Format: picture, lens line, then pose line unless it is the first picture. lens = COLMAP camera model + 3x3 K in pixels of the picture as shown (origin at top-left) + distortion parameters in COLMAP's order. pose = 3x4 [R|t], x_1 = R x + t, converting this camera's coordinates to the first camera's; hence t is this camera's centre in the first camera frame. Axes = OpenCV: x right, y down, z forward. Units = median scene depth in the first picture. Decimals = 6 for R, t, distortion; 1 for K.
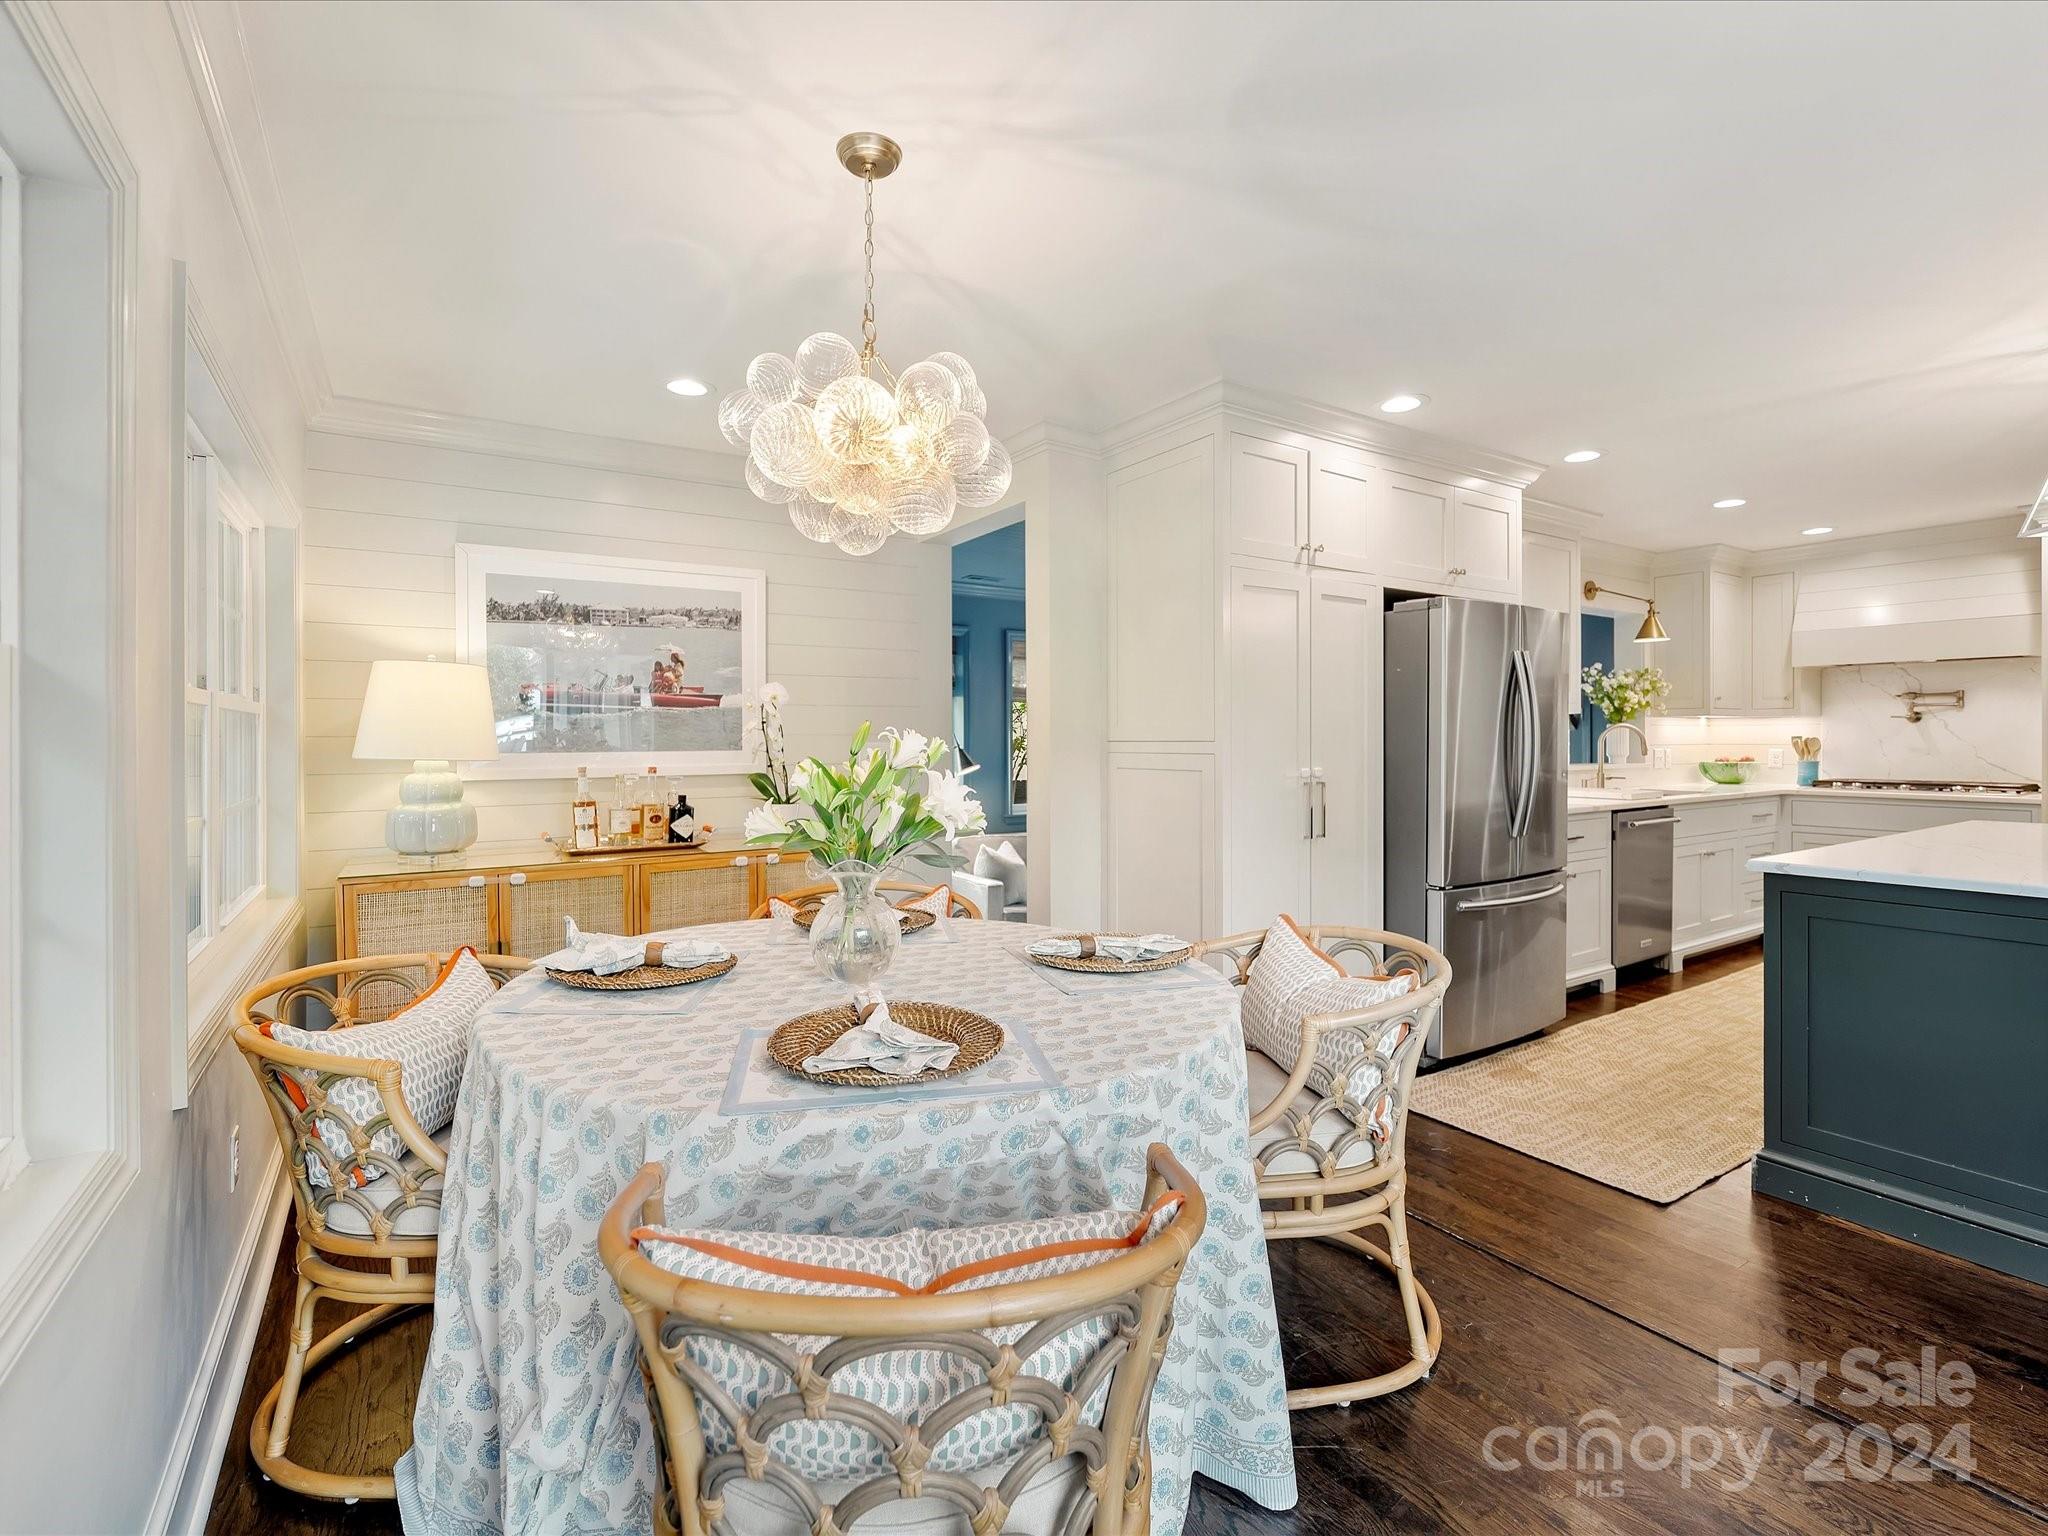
lens RADIAL K [[929.8, 0, 1018.5], [0, 929.8, 748.8], [0, 0, 1]] dist [-0.007401, 0.000017]
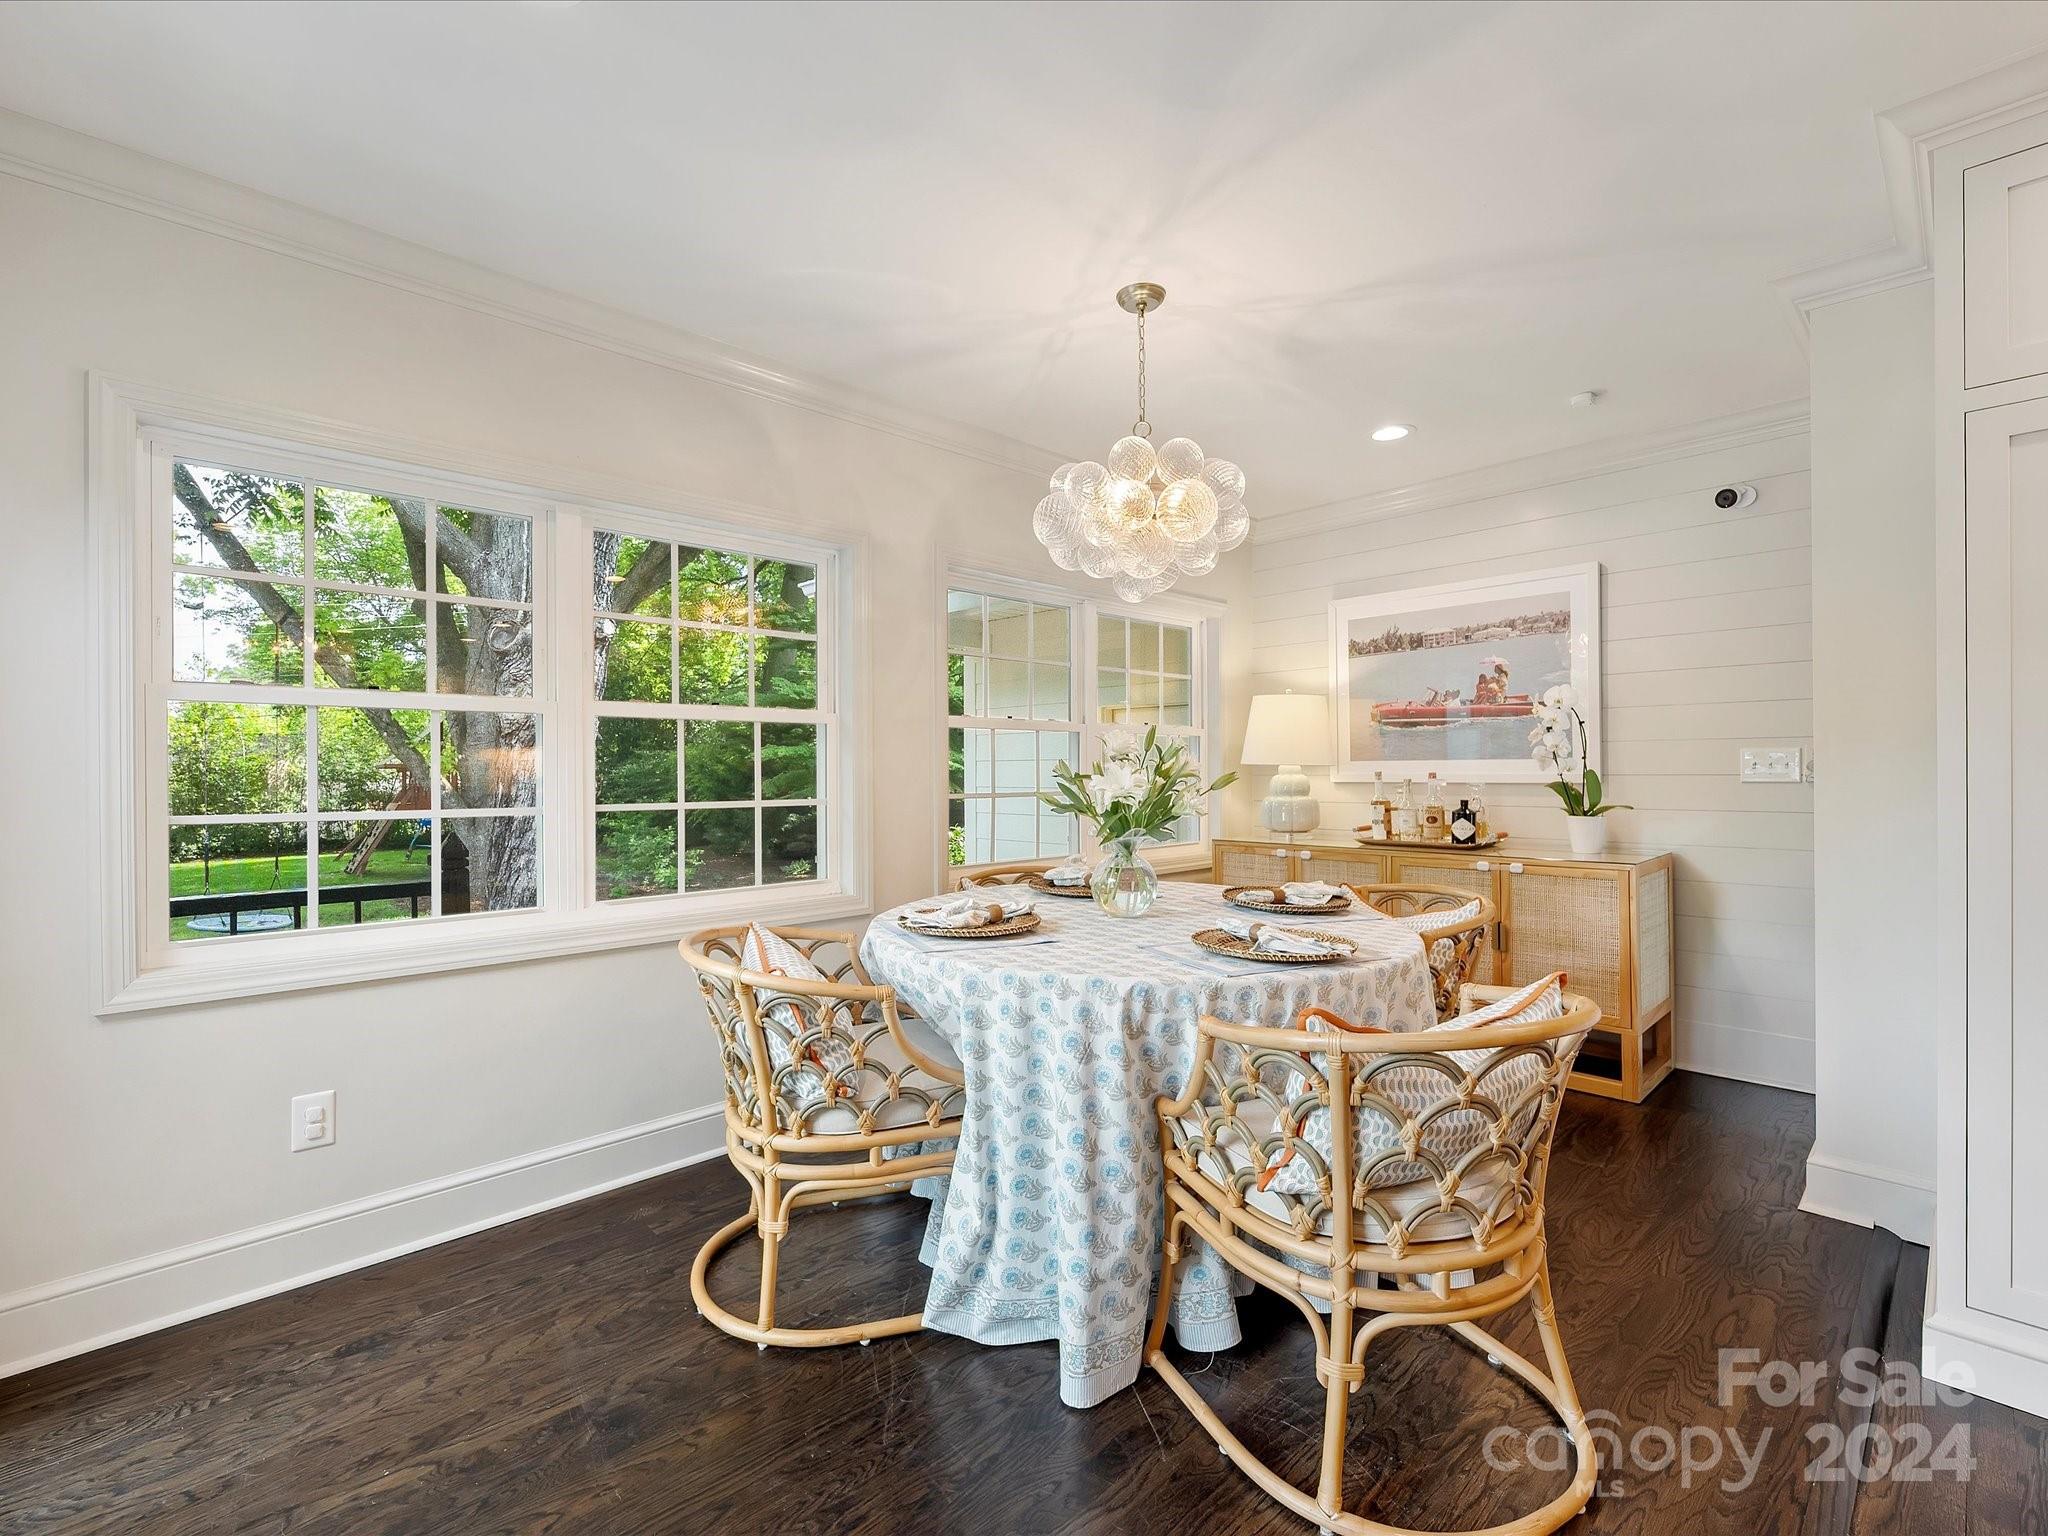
lens RADIAL K [[929.8, 0, 1017.0], [0, 929.8, 768.7], [0, 0, 1]] dist [-0.007401, 0.000017]
pose [[0.190755, 0.001589, -0.981636, 0.530296], [-0.008628, 0.999963, -0.000058, 0.017347], [0.981600, 0.008481, 0.190761, 0.273344]]
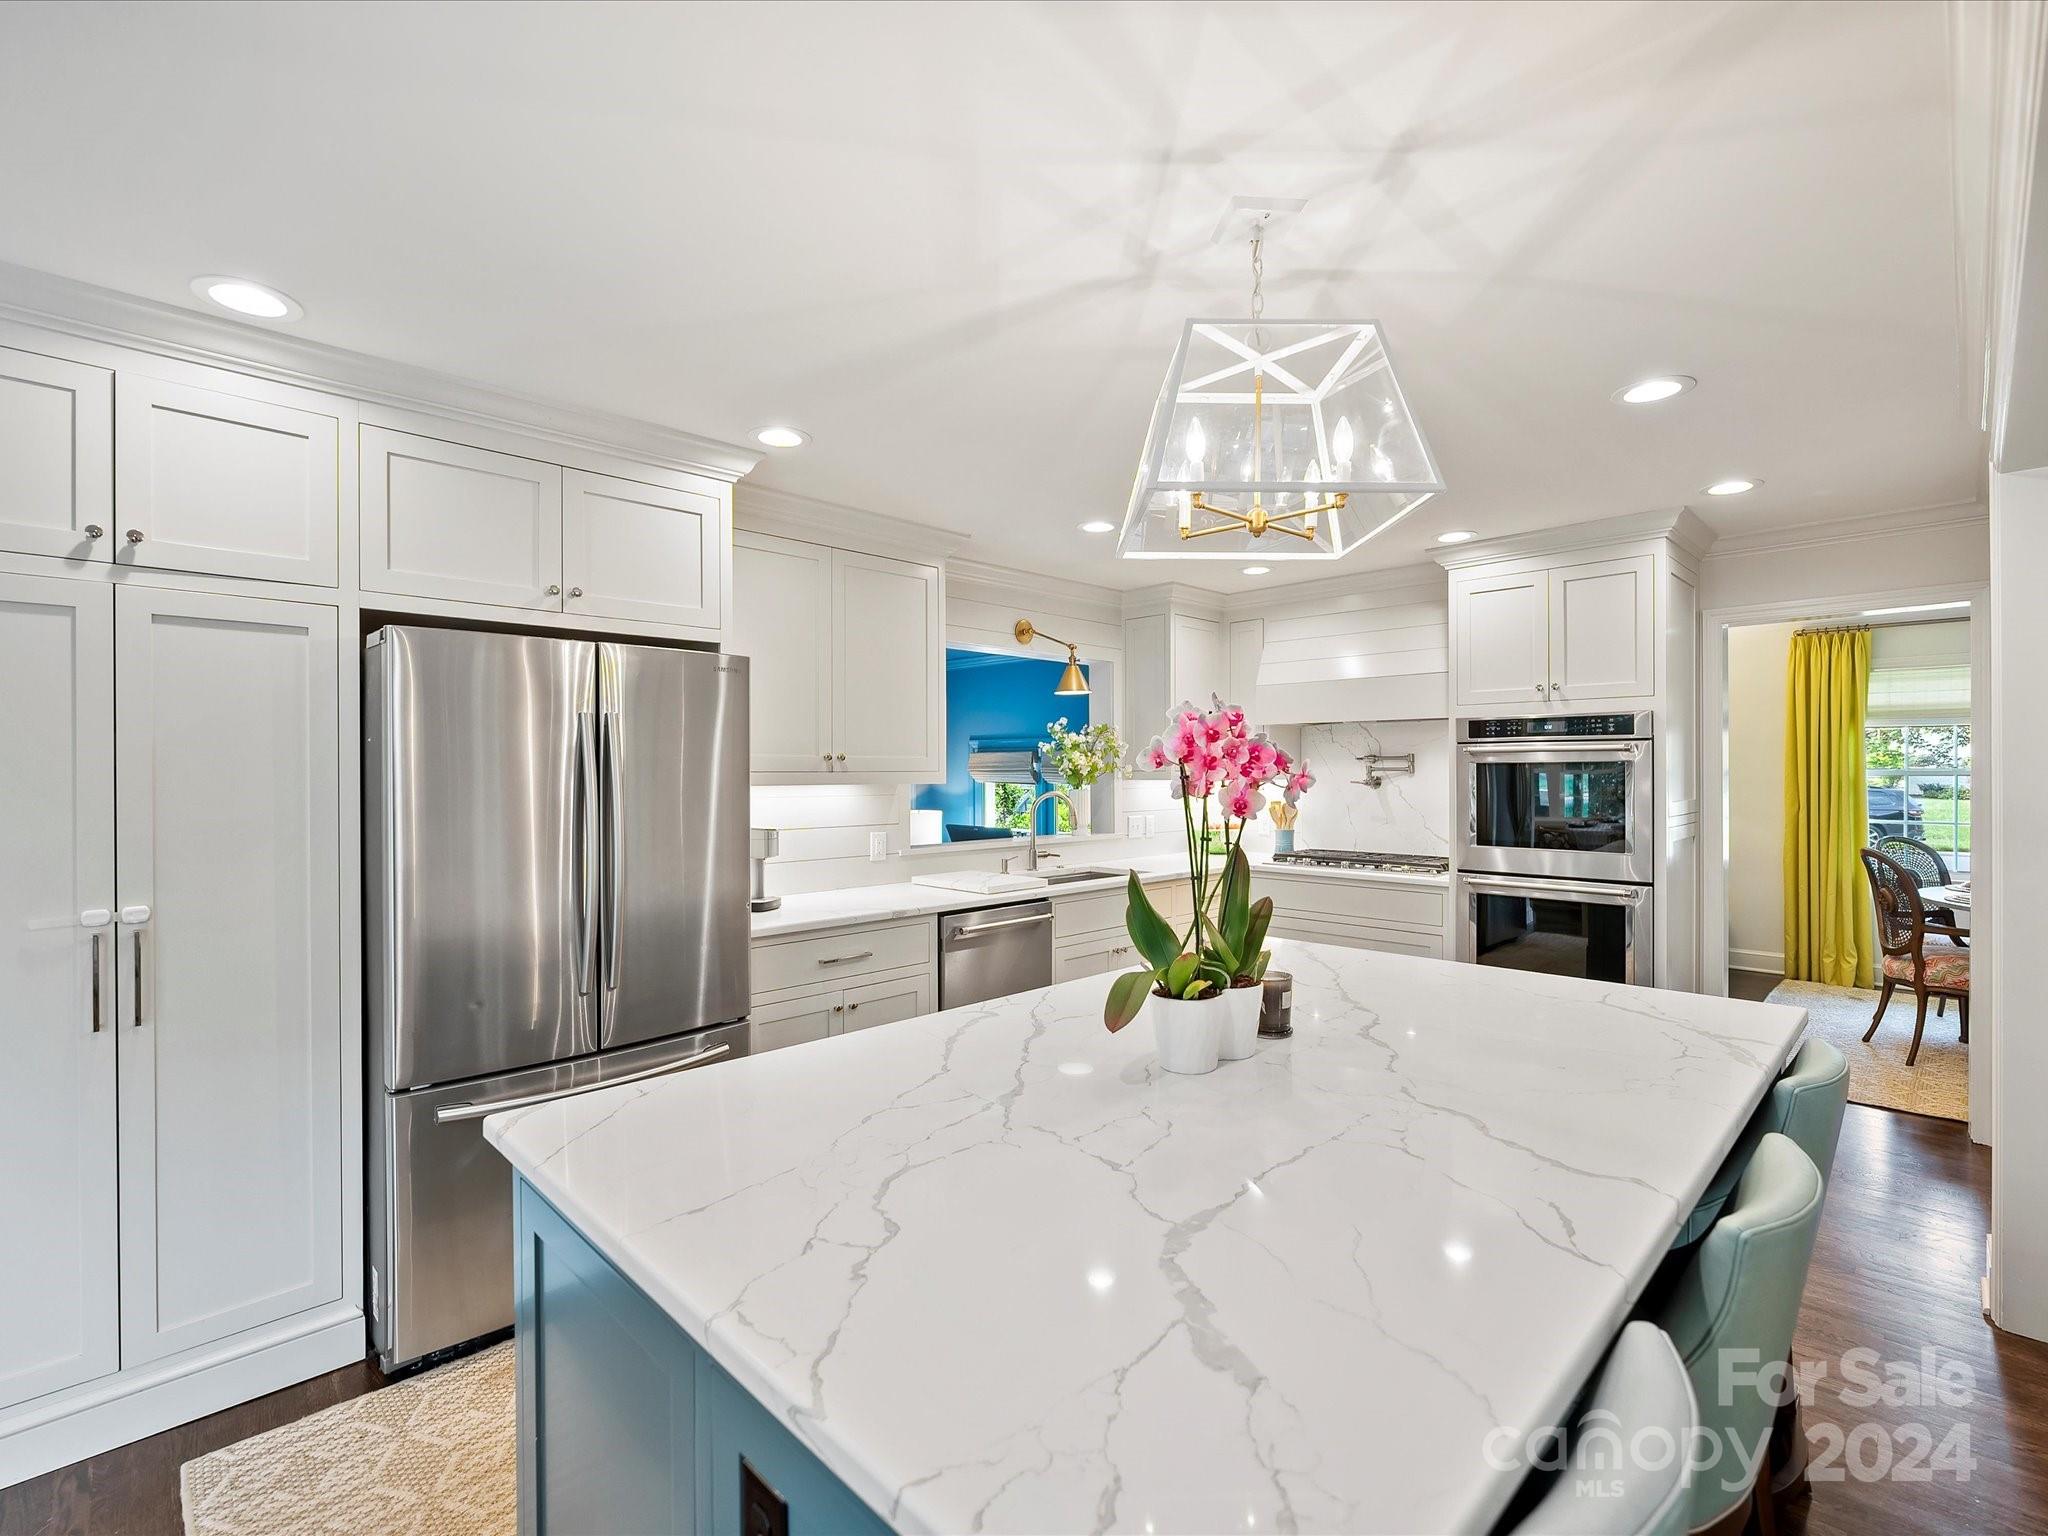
lens RADIAL K [[929.8, 0, 1027.3], [0, 929.8, 777.6], [0, 0, 1]] dist [-0.007401, 0.000017]
pose [[0.977770, -0.001751, 0.209674, 0.646015], [0.003525, 0.999961, -0.008090, -0.047211], [-0.209651, 0.008649, 0.977738, 0.262533]]
